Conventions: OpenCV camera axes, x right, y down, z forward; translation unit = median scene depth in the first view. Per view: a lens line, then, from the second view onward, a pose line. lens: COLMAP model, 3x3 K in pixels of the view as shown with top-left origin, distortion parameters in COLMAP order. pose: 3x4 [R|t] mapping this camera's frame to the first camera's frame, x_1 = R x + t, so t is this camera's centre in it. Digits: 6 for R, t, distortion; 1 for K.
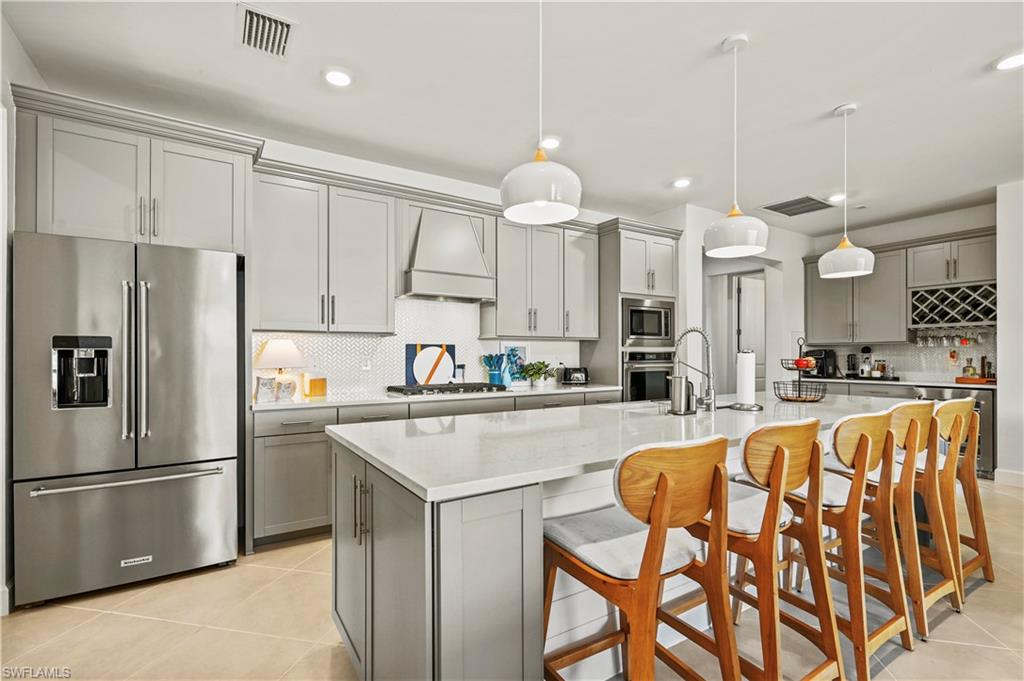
lens RADIAL K [[471.4, 0, 510.7], [0, 471.4, 357.8], [0, 0, 1]] dist [-0.002190, -0.000759]
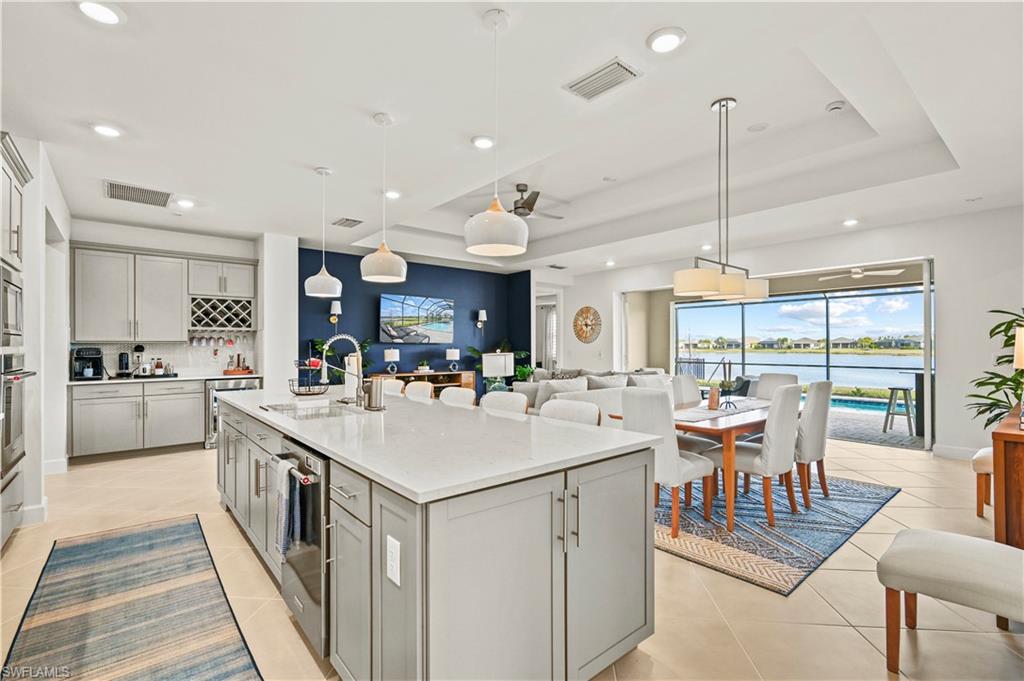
lens RADIAL K [[471.4, 0, 519.7], [0, 471.4, 342.3], [0, 0, 1]] dist [-0.002190, -0.000759]
pose [[-0.130754, 0.009226, 0.991372, -0.442140], [0.009537, 0.999922, -0.008047, -0.018347], [-0.991369, 0.008402, -0.130832, 0.416335]]
